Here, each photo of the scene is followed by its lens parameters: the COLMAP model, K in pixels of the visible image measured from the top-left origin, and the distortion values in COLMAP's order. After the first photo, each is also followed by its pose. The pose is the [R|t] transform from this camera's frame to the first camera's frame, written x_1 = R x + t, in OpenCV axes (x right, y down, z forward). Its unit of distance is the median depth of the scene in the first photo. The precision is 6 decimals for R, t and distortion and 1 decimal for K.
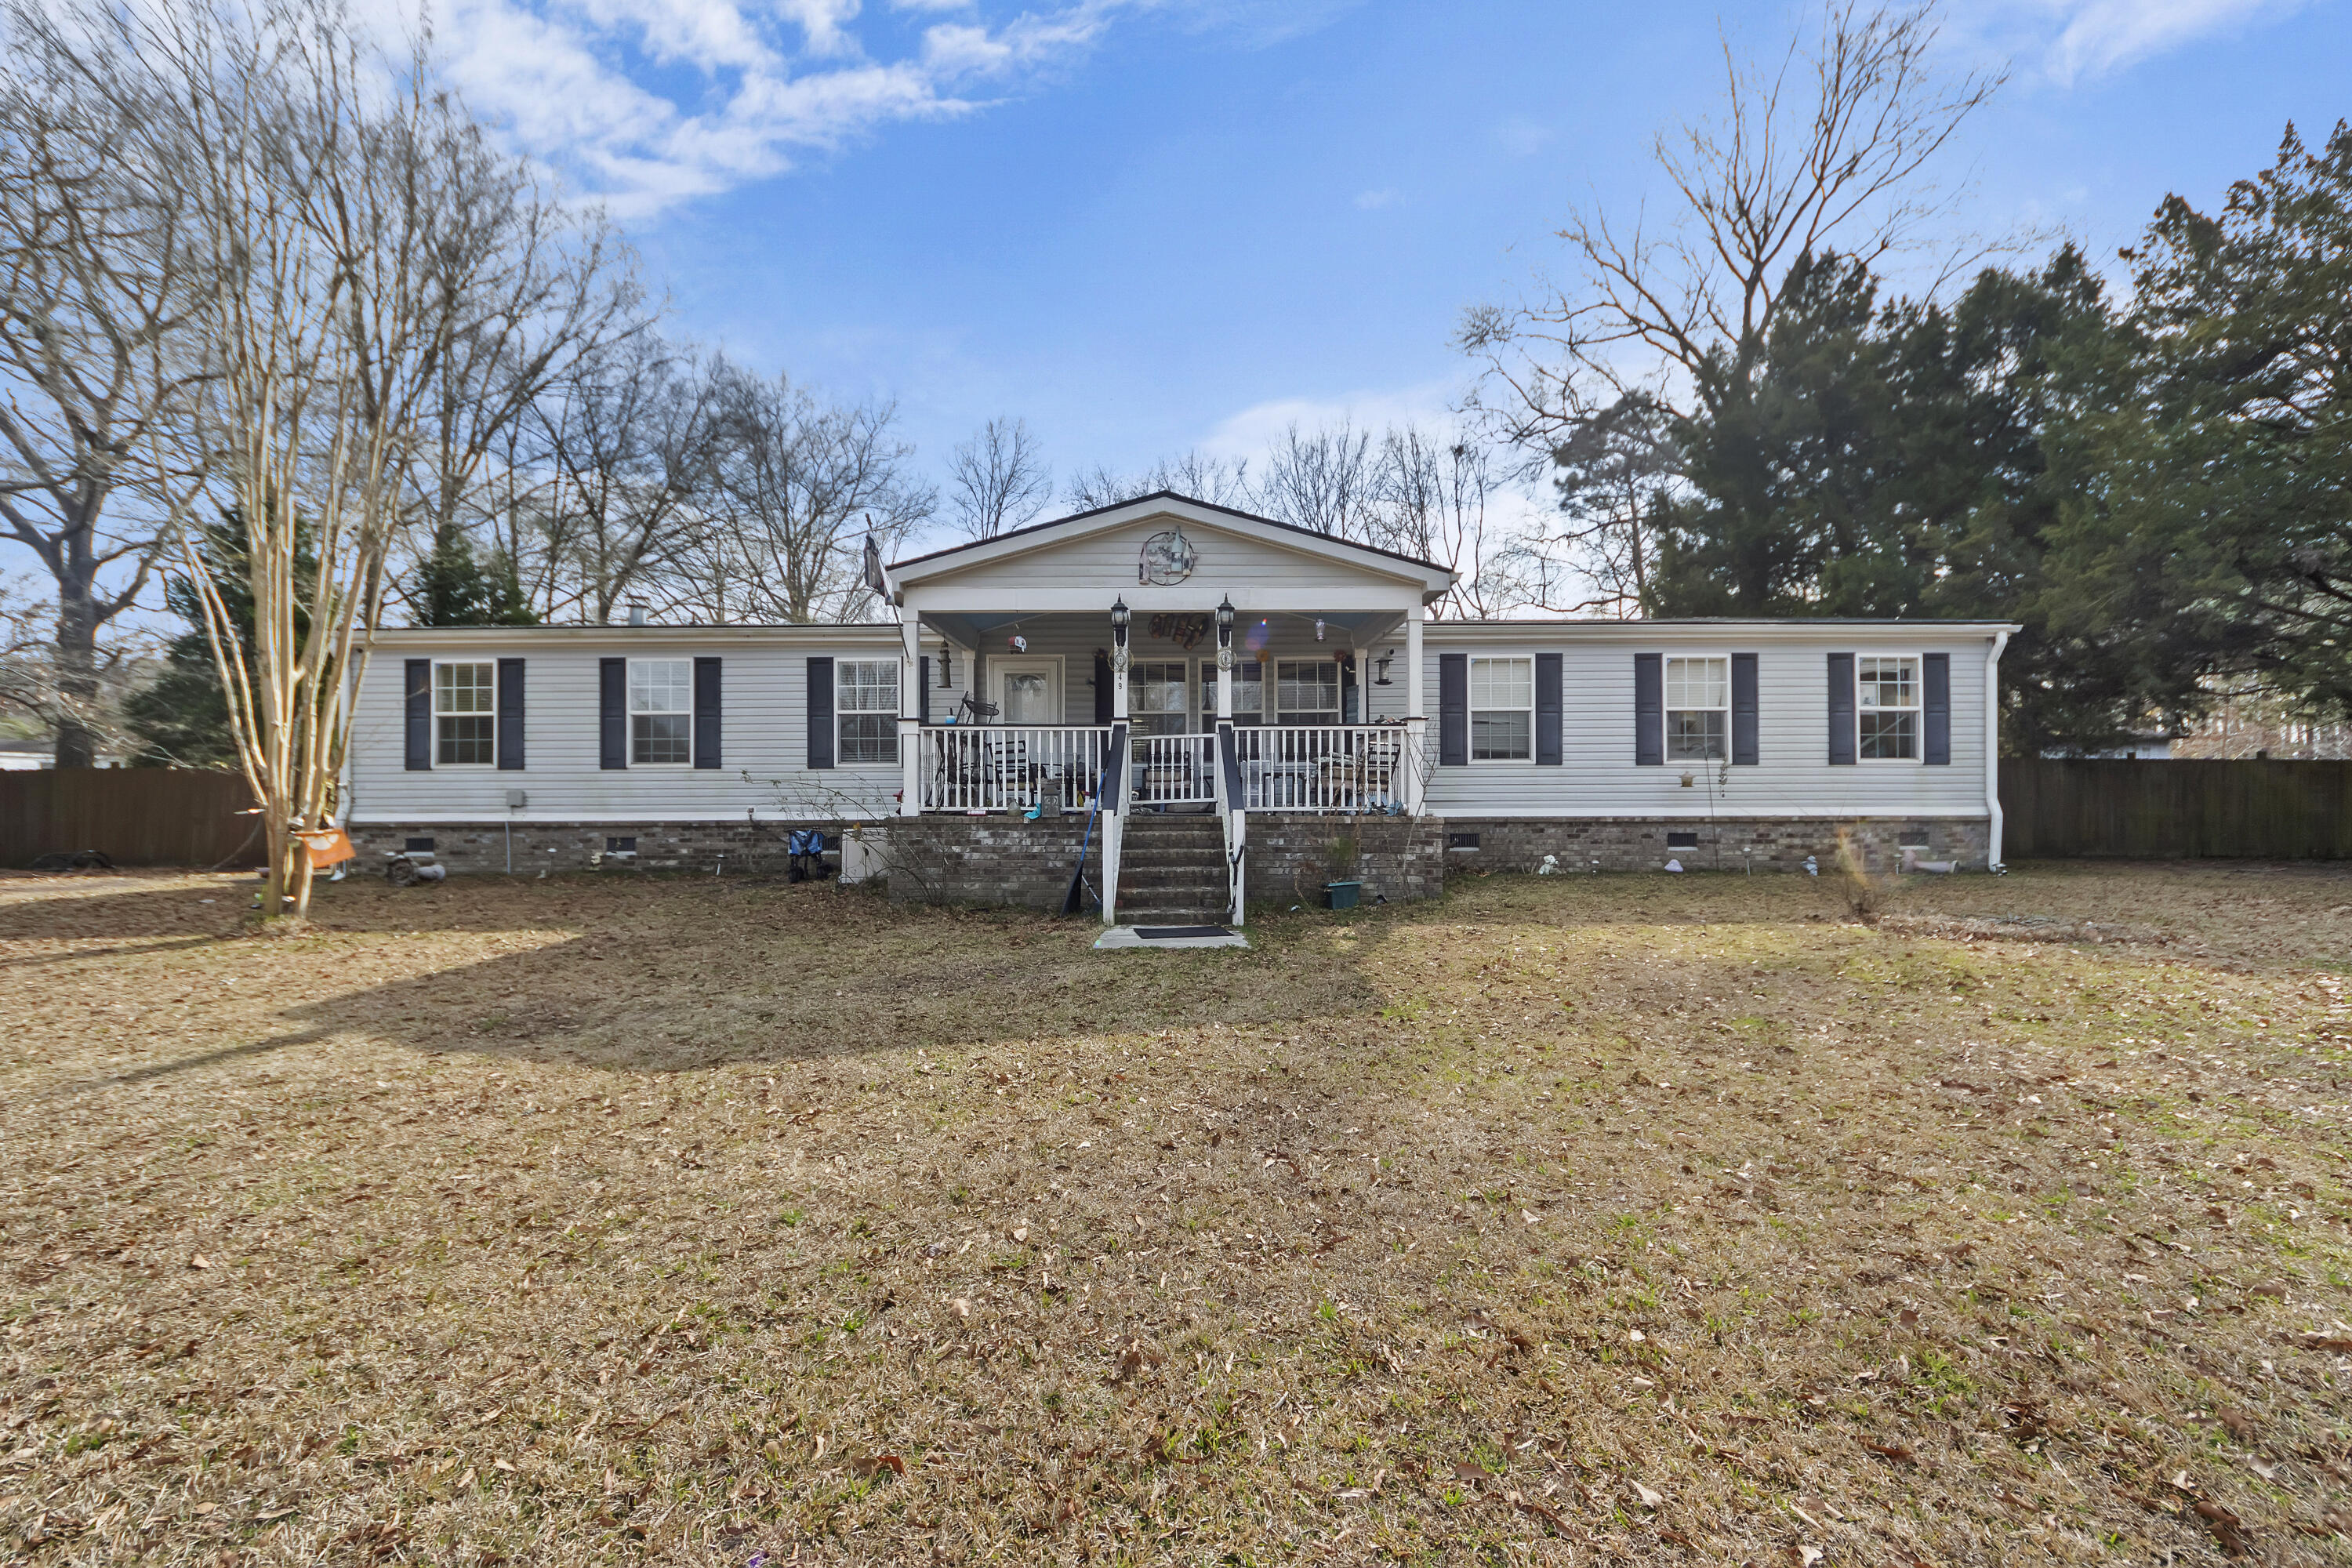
lens RADIAL K [[896.4, 0, 1173.4], [0, 896.4, 782.3], [0, 0, 1]] dist [-0.000727, -0.000048]
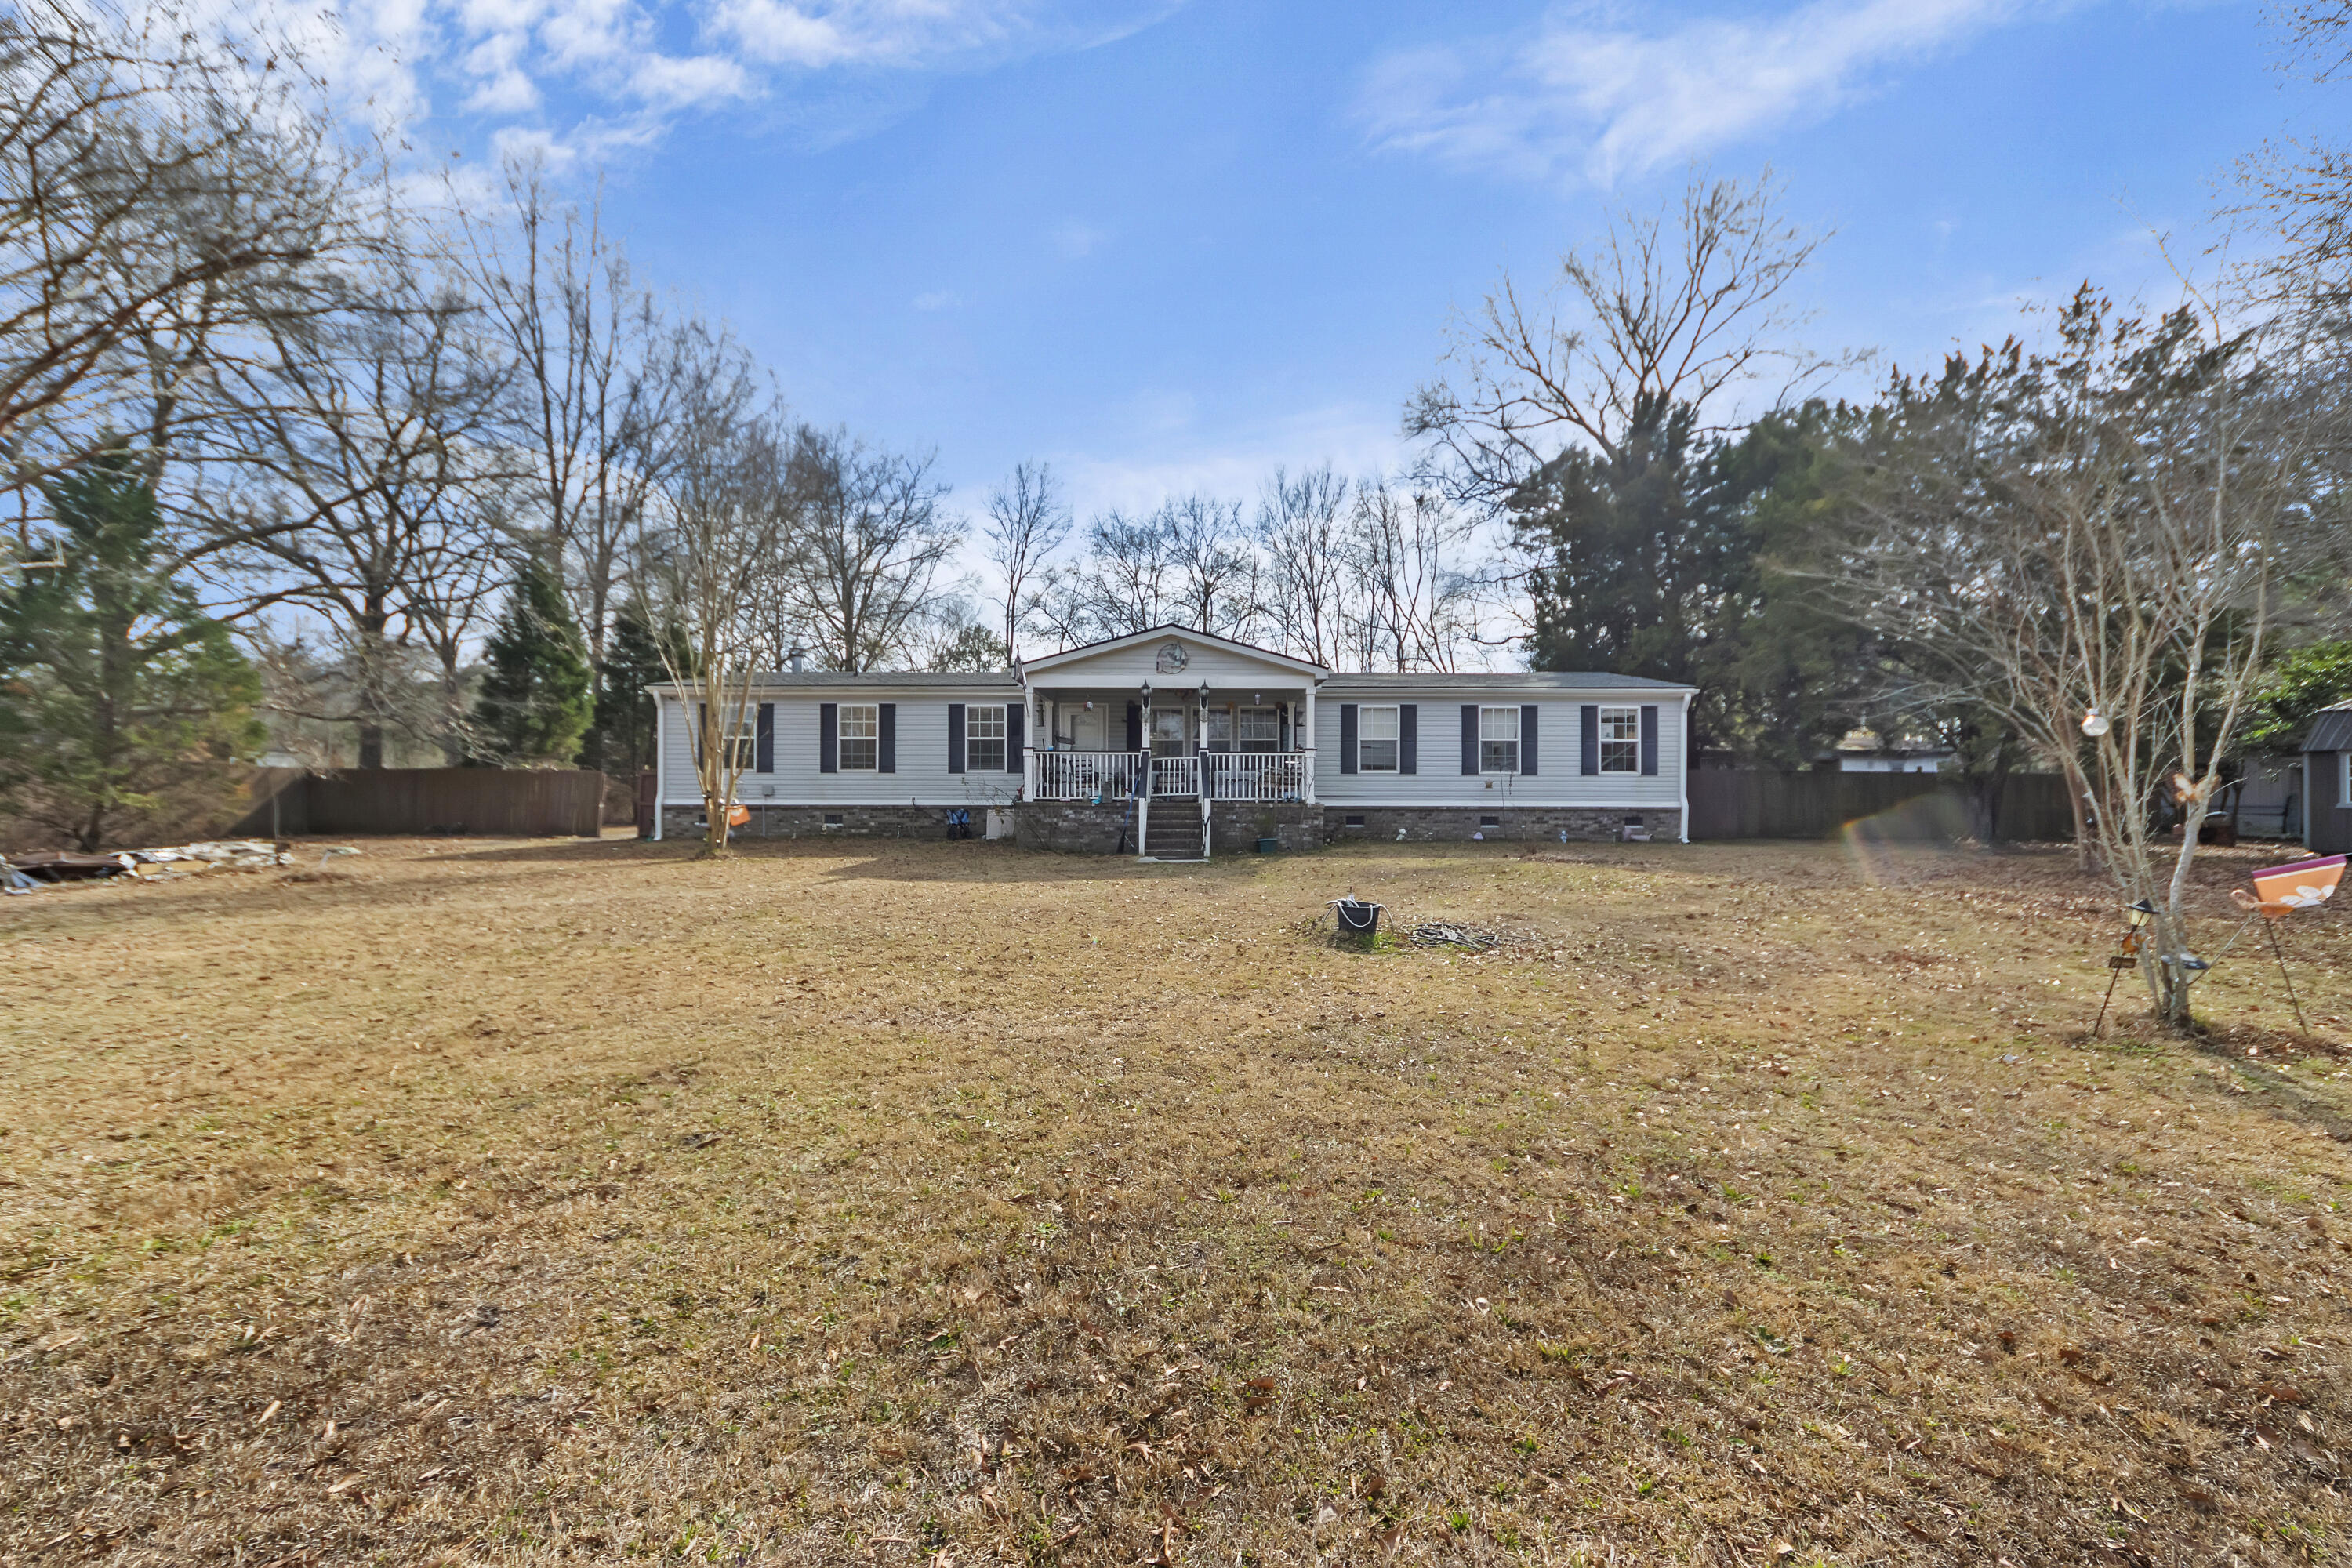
lens RADIAL K [[896.4, 0, 1174.1], [0, 896.4, 779.5], [0, 0, 1]] dist [-0.000727, -0.000048]
pose [[0.999975, 0.006541, -0.002725, 0.002117], [-0.006539, 0.999978, 0.000632, -0.007572], [0.002729, -0.000614, 0.999996, -0.616850]]
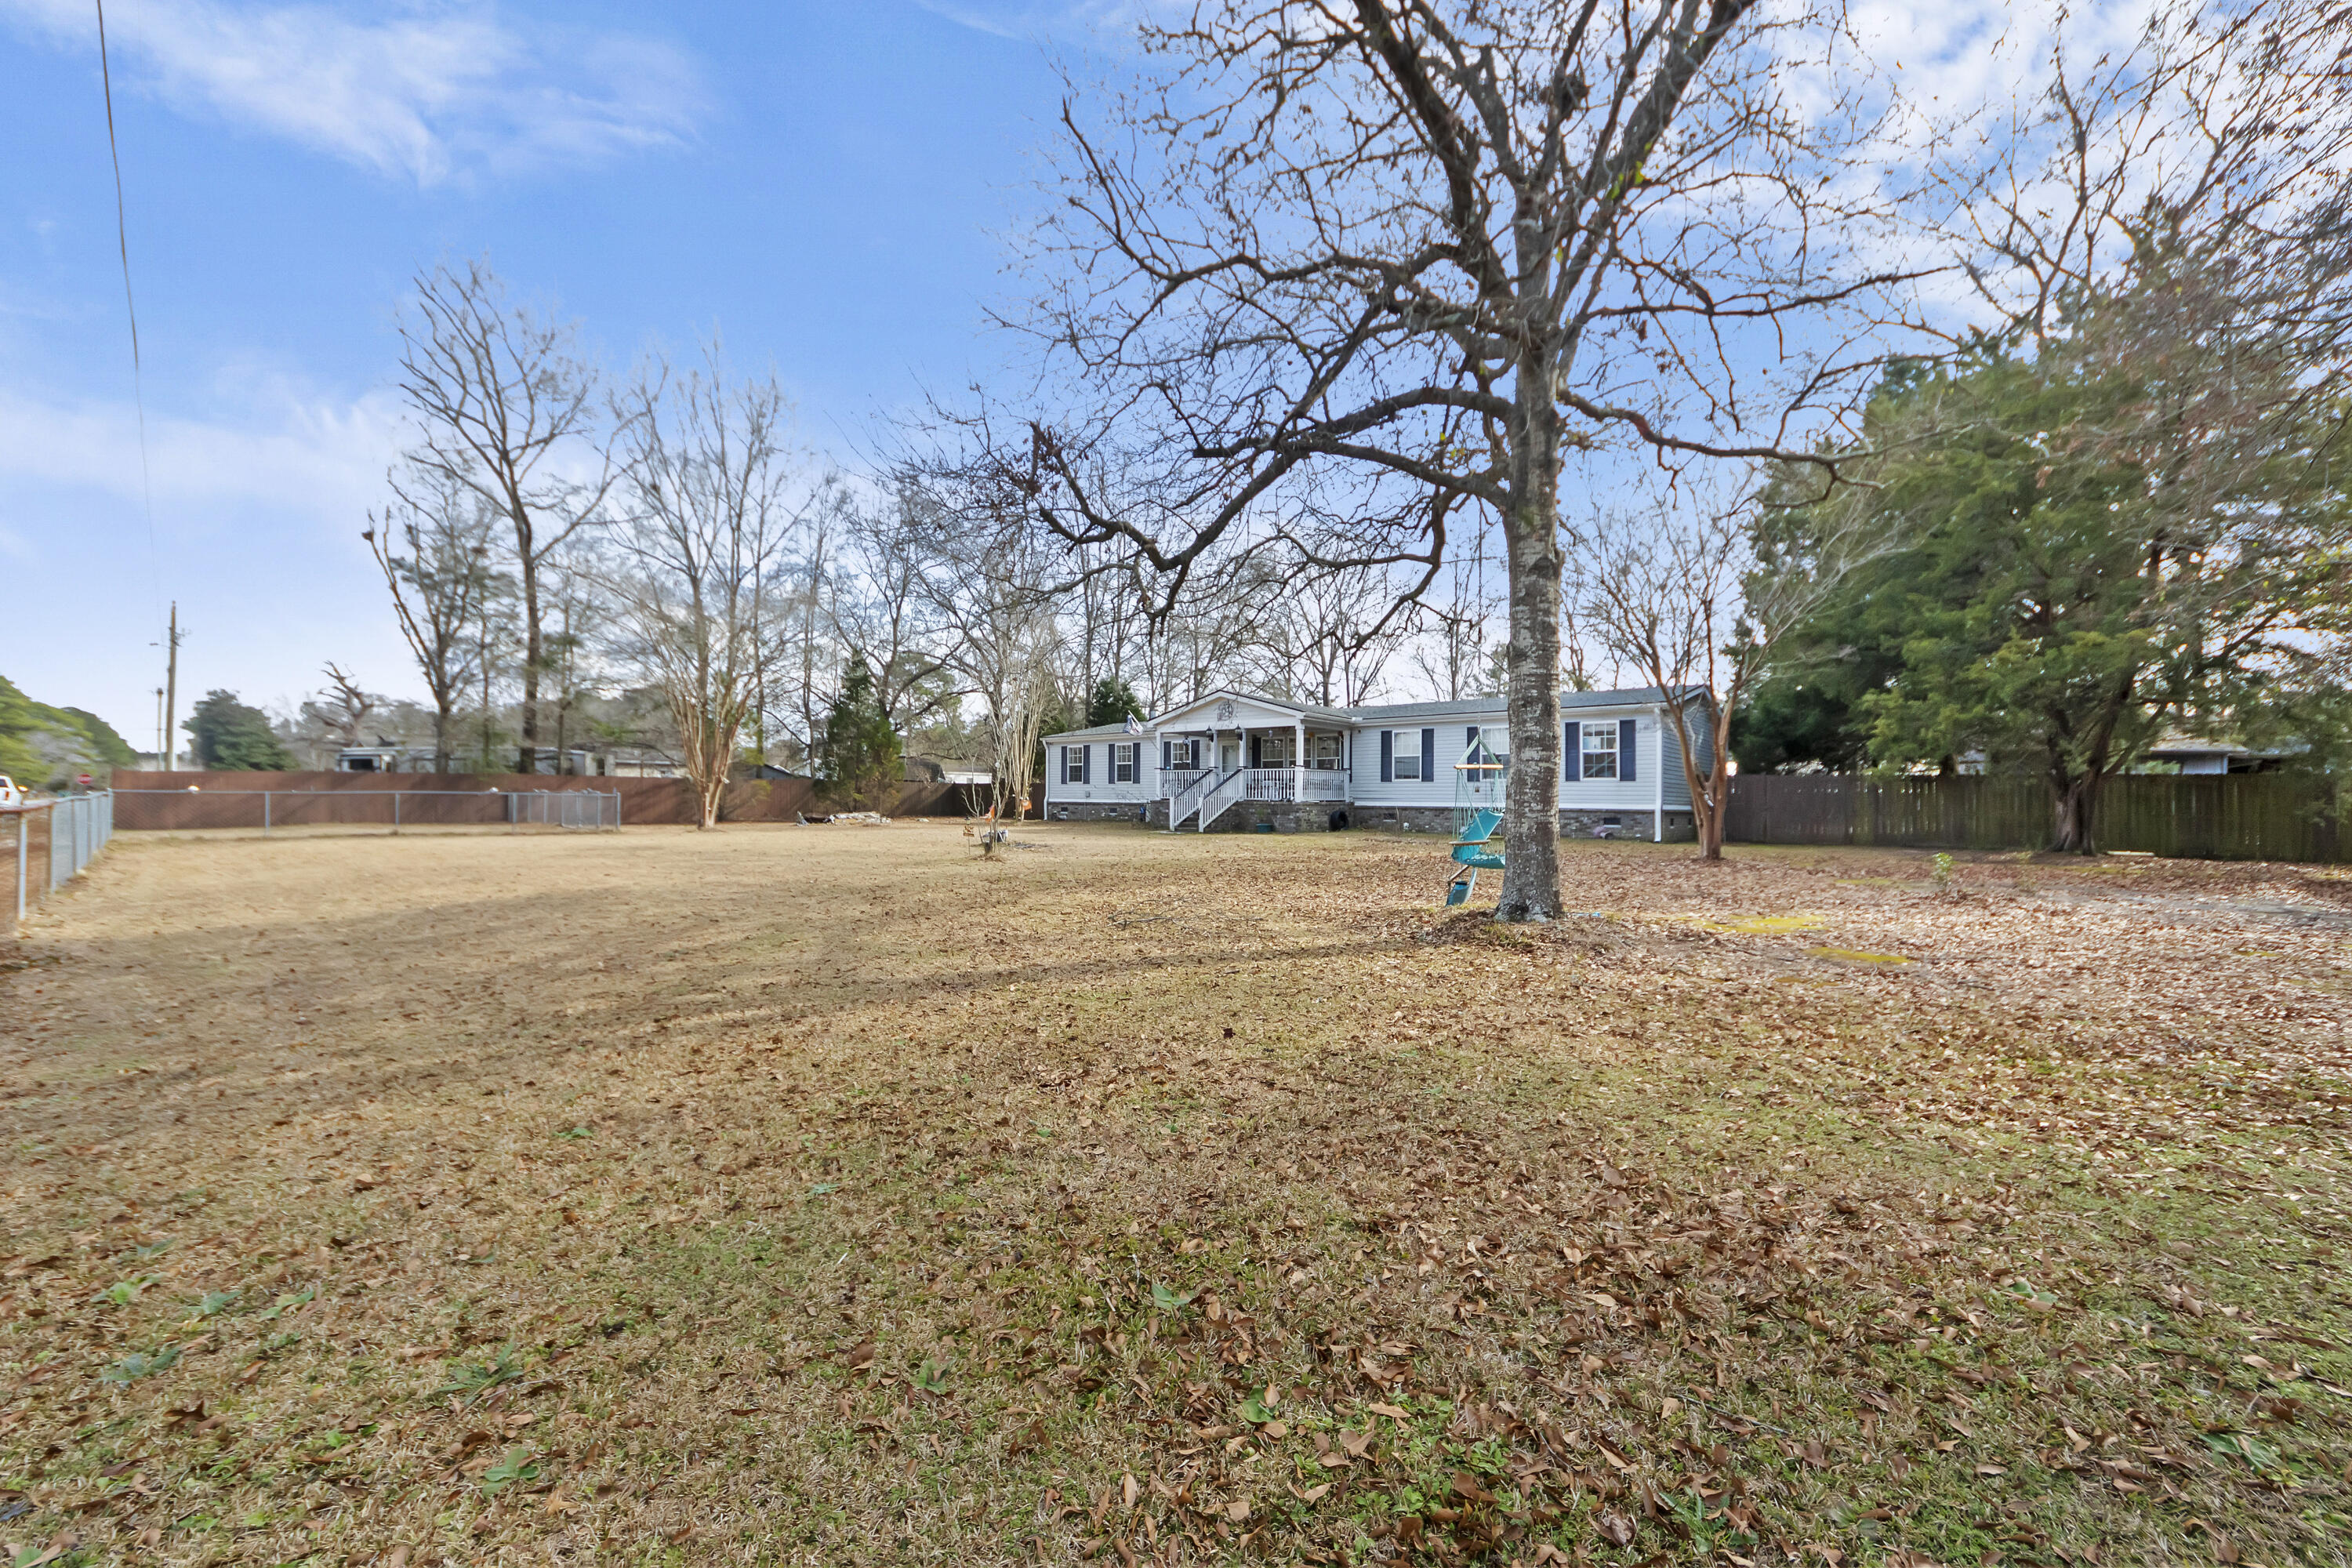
lens RADIAL K [[896.4, 0, 1175.2], [0, 896.4, 787.8], [0, 0, 1]] dist [-0.000727, -0.000048]
pose [[0.758554, 0.003232, -0.651603, 1.348901], [-0.002568, 0.999995, 0.001971, -0.007368], [0.651606, 0.000178, 0.758558, -0.993899]]
